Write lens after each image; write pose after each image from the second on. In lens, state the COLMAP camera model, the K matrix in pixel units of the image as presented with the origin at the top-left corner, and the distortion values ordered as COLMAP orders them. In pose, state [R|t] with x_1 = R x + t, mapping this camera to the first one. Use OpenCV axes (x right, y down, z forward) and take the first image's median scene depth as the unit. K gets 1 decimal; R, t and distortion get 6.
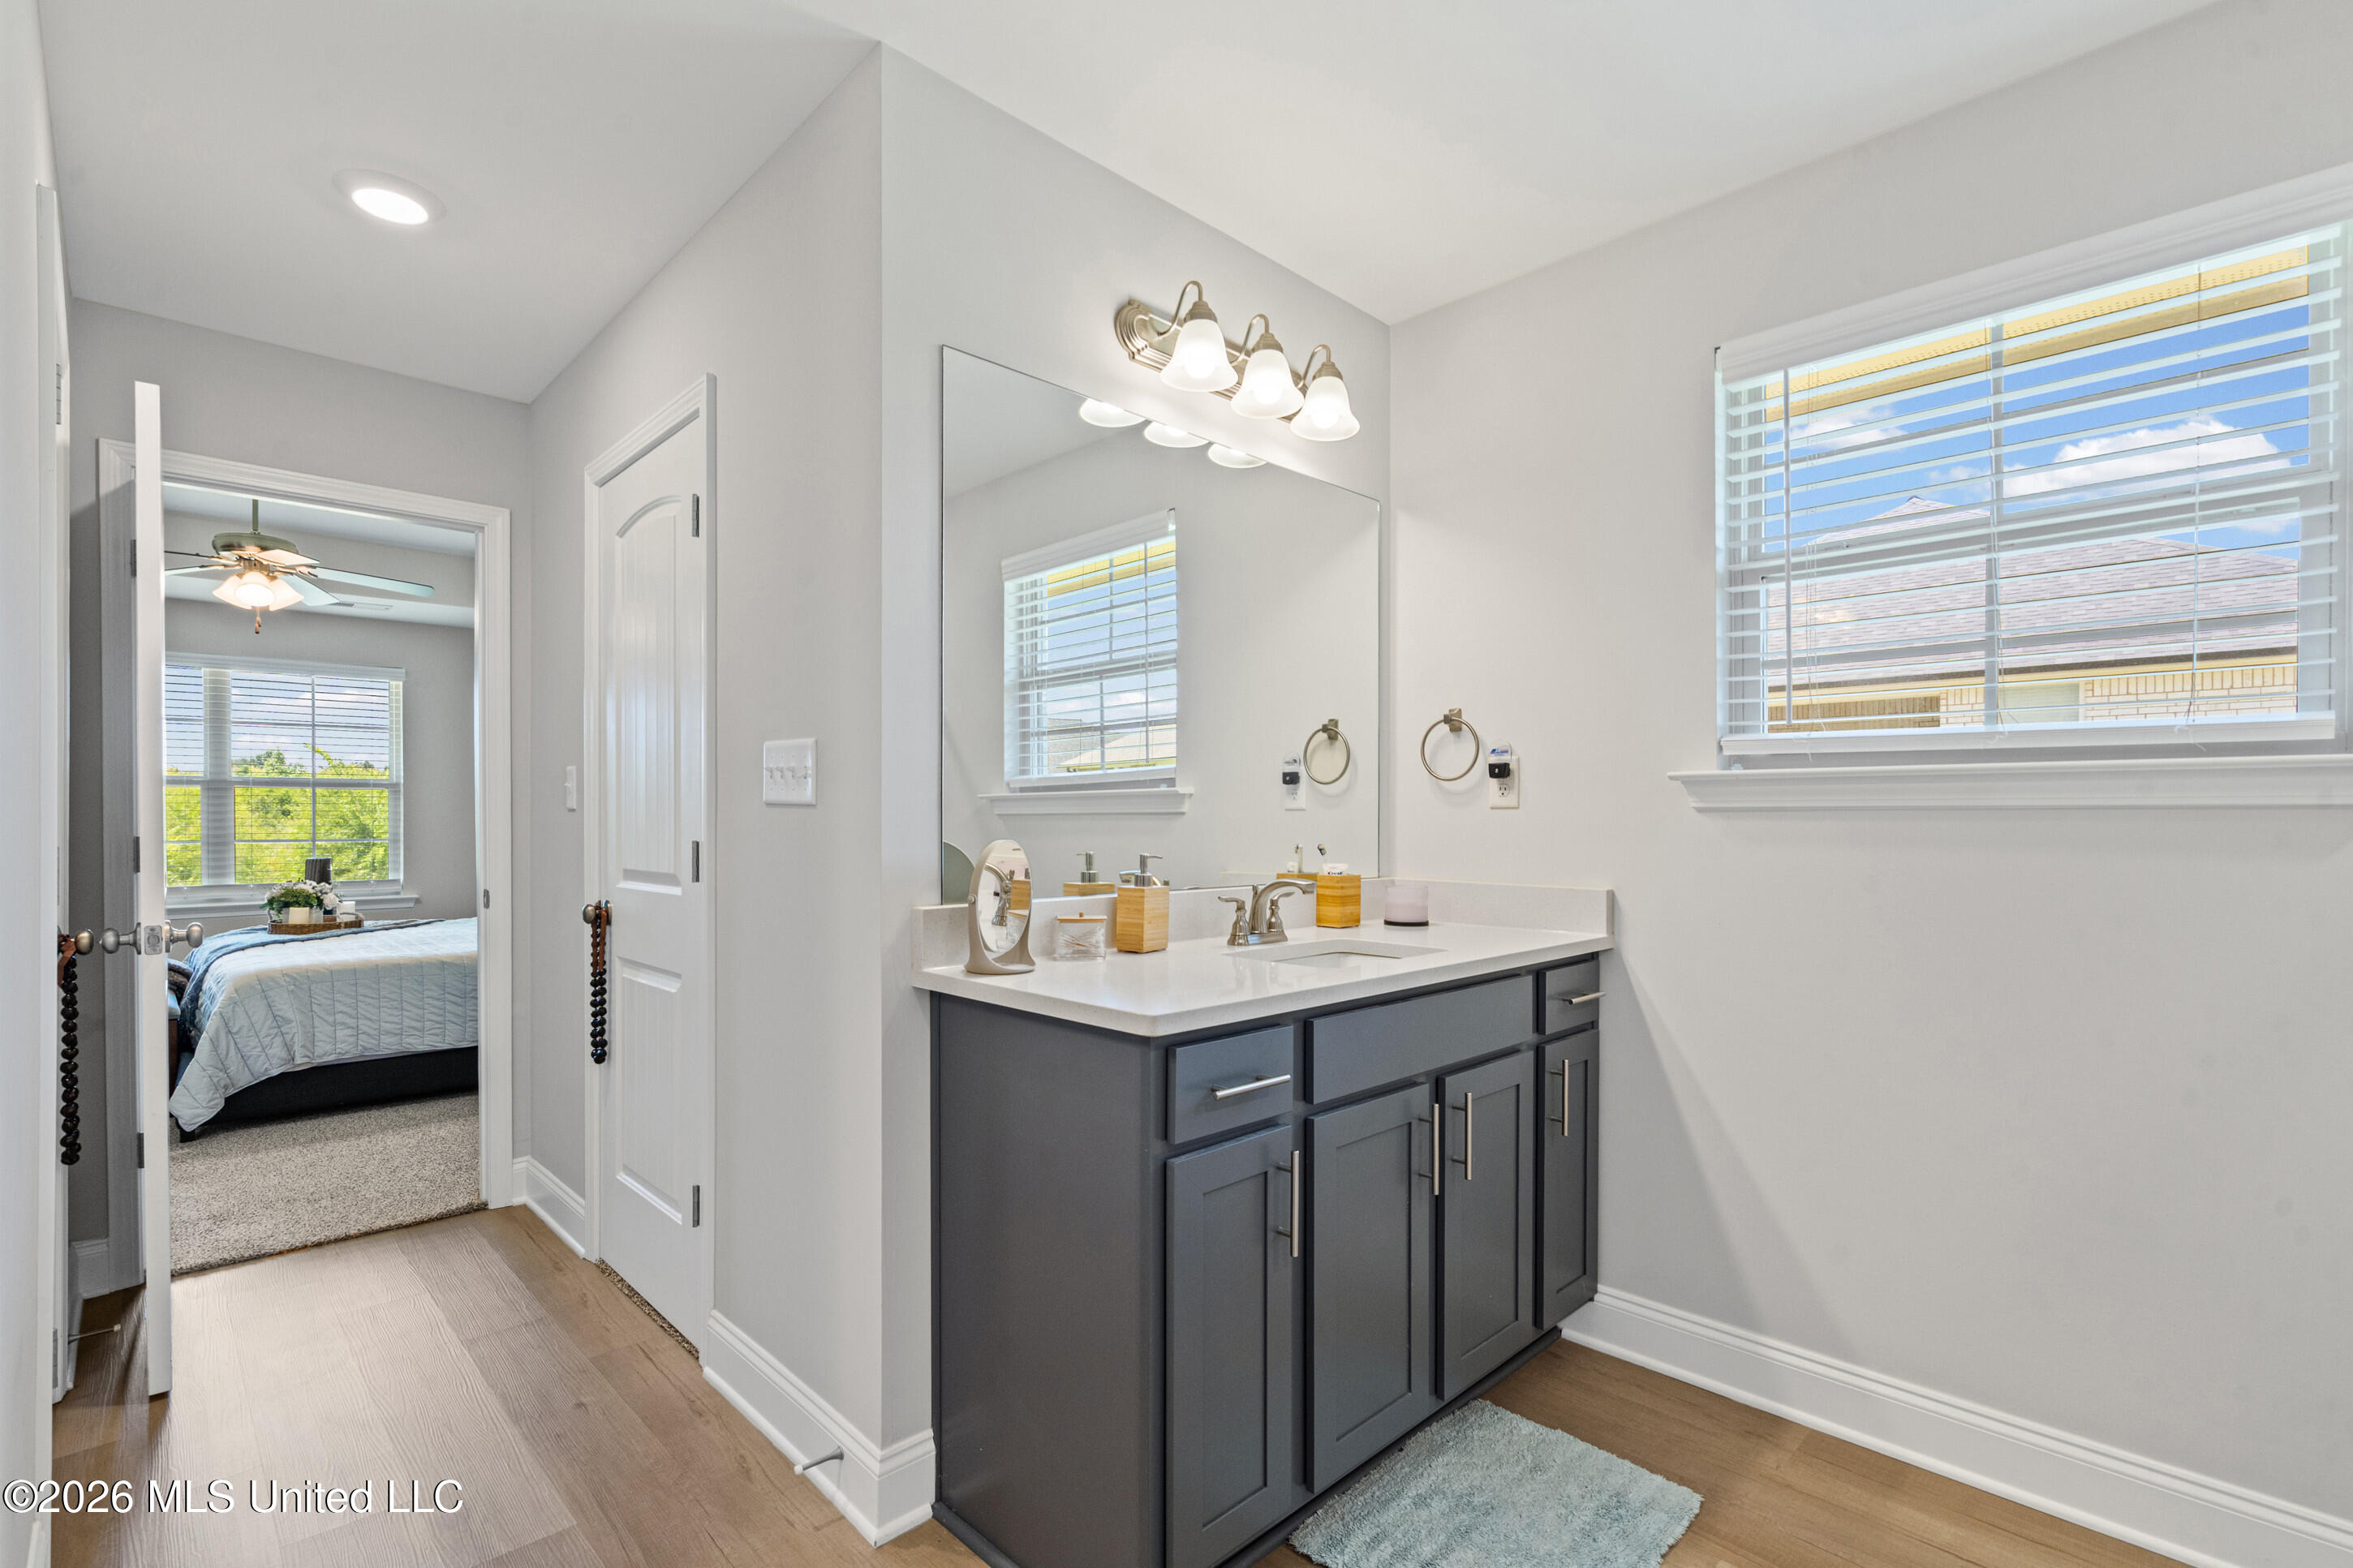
lens RADIAL K [[1090.4, 0, 1165.3], [0, 1090.4, 802.7], [0, 0, 1]] dist [0.000337, 0.000538]
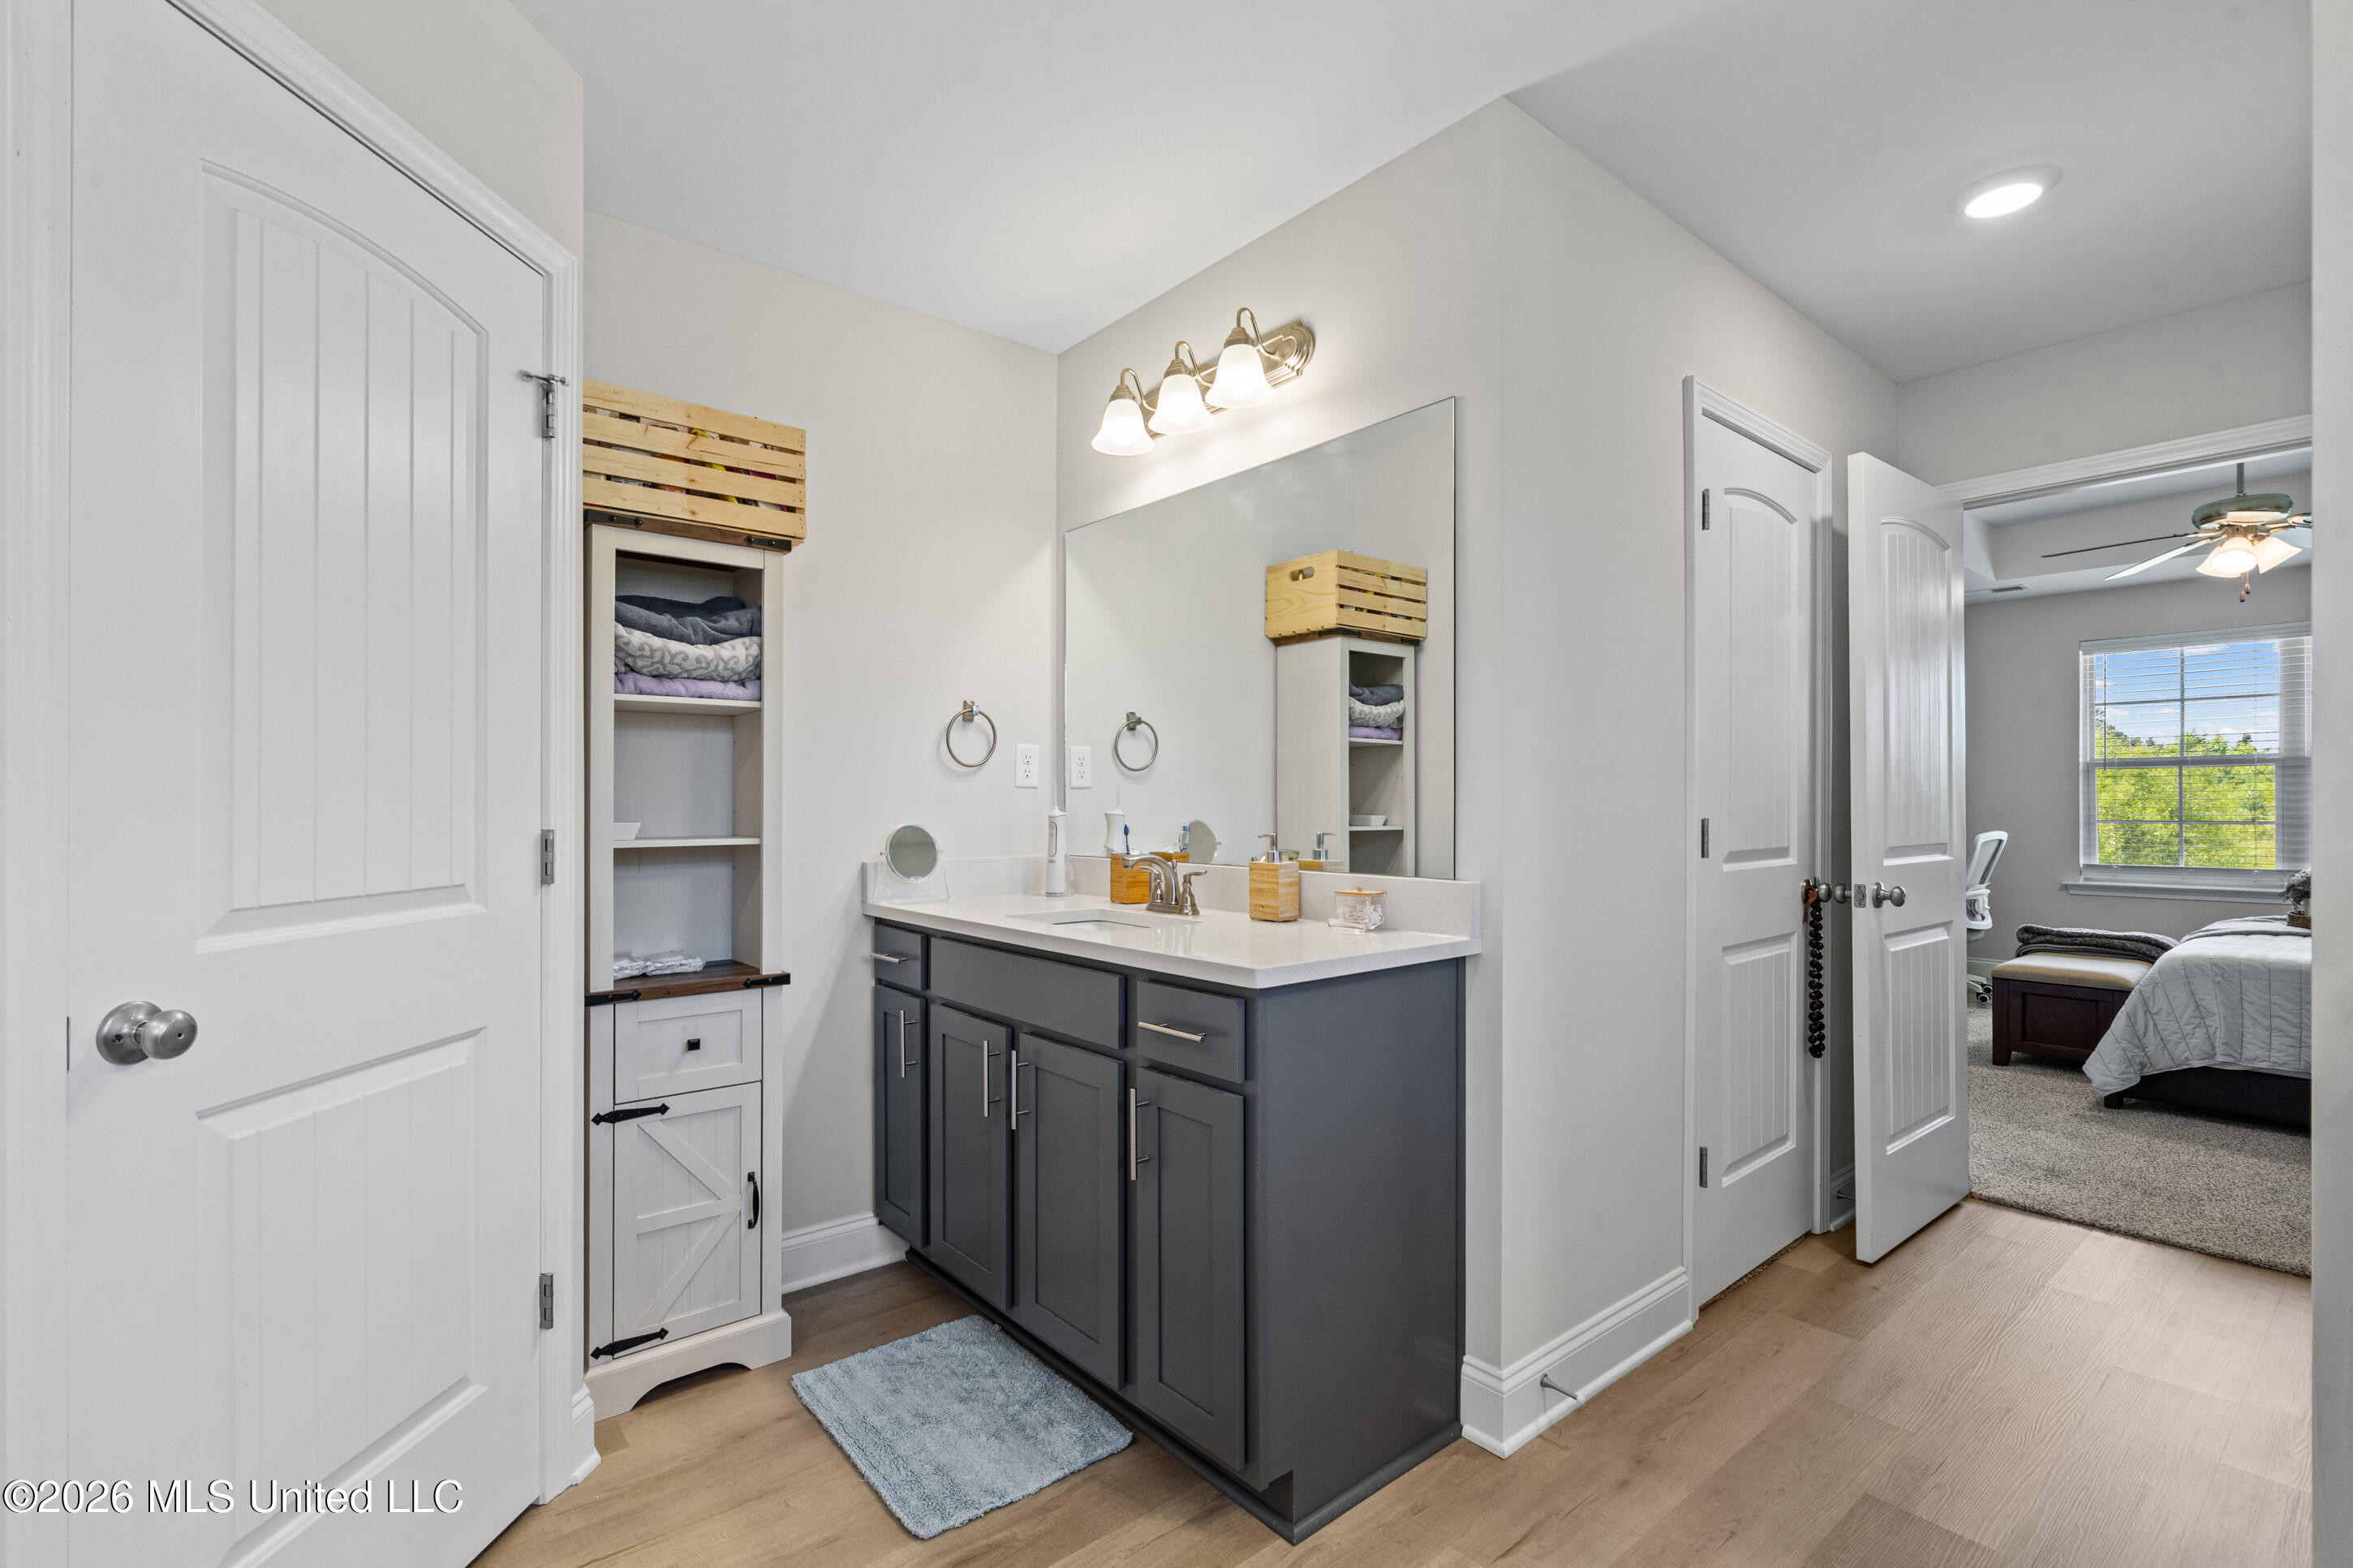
lens RADIAL K [[1090.4, 0, 1182.8], [0, 1090.4, 800.0], [0, 0, 1]] dist [0.000337, 0.000538]
pose [[-0.096260, 0.003540, -0.995350, 0.223189], [0.012432, 0.999920, 0.002354, 0.002262], [0.995279, -0.012148, -0.096296, 0.210395]]
